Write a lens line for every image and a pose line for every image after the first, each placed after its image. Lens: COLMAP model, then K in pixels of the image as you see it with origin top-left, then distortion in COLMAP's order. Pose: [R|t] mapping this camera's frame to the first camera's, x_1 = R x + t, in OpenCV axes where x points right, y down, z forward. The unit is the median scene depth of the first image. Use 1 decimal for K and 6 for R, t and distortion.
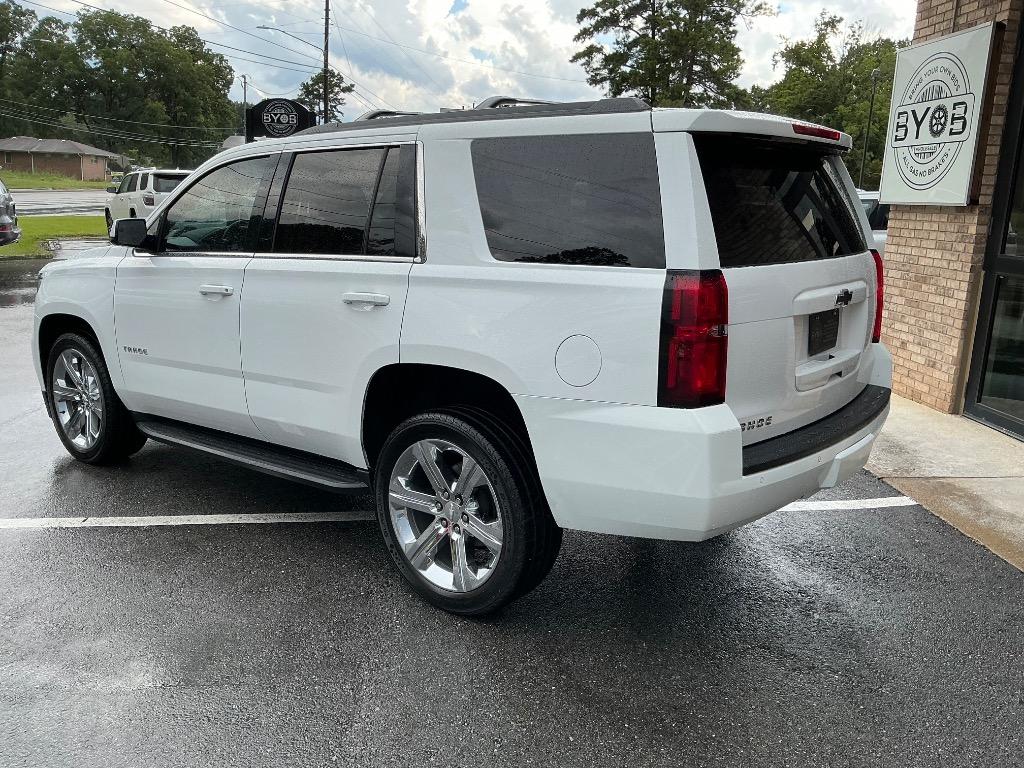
lens RADIAL K [[880.9, 0, 511.6], [0, 880.9, 368.4], [0, 0, 1]] dist [0.044336, -0.050401]
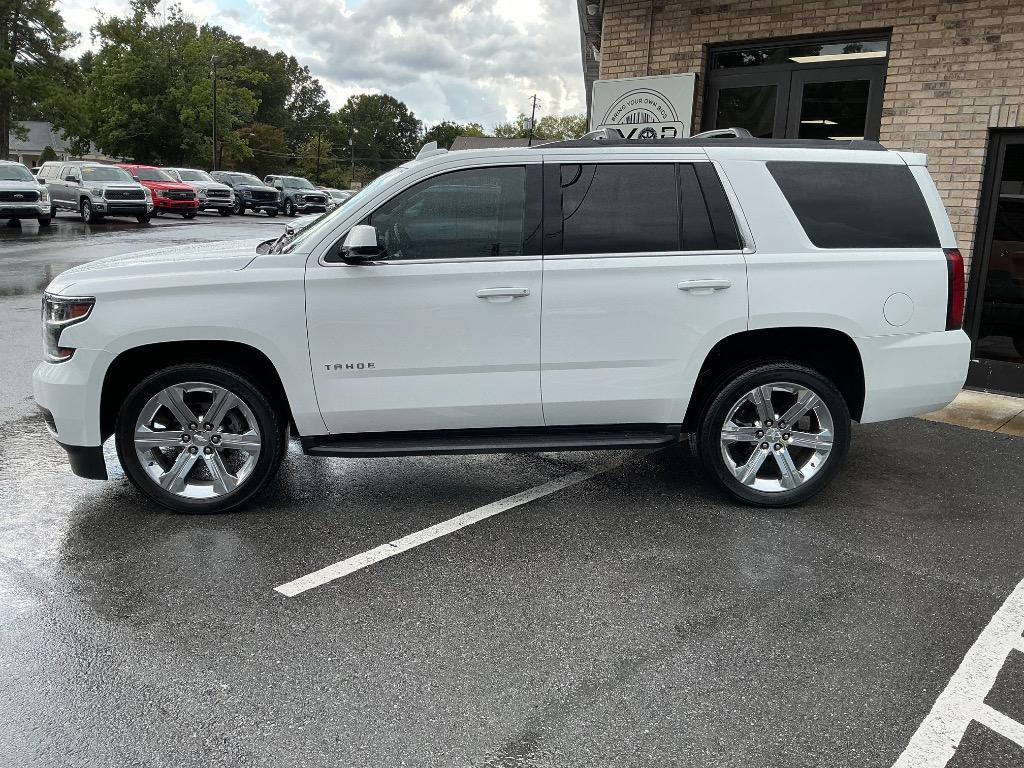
lens RADIAL K [[881.4, 0, 512.0], [0, 881.4, 384.0], [0, 0, 1]] dist [0.087462, -0.120358]
pose [[0.726564, -0.146818, 0.671229, -0.817493], [0.124464, 0.988866, 0.081569, -0.050125], [-0.675731, 0.024279, 0.736748, 0.164728]]
